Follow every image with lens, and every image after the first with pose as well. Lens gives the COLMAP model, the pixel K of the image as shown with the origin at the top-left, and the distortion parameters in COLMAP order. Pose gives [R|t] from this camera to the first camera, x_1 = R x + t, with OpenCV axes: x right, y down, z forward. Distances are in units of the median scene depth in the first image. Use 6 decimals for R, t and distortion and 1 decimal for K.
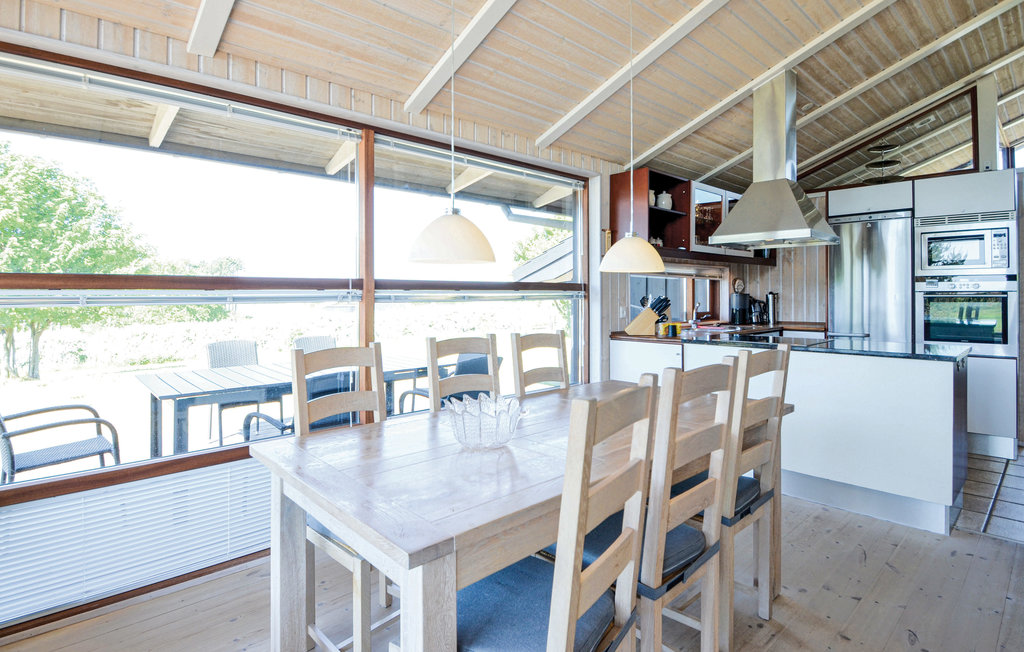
lens RADIAL K [[533.7, 0, 514.2], [0, 533.7, 287.3], [0, 0, 1]] dist [-0.003401, -0.002065]
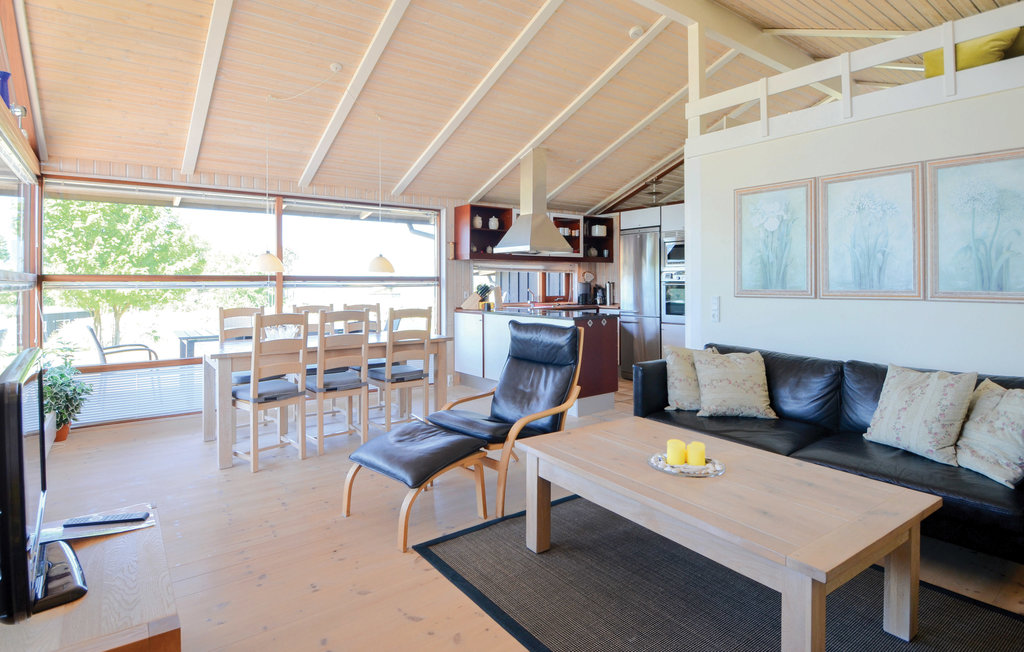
lens RADIAL K [[545.9, 0, 496.5], [0, 545.9, 289.5], [0, 0, 1]] dist [0.032928, 0.000226]
pose [[0.991392, 0.001995, -0.130915, 0.514059], [0.001347, 0.999676, 0.025433, -0.010087], [0.130923, -0.025390, 0.991067, -0.580116]]
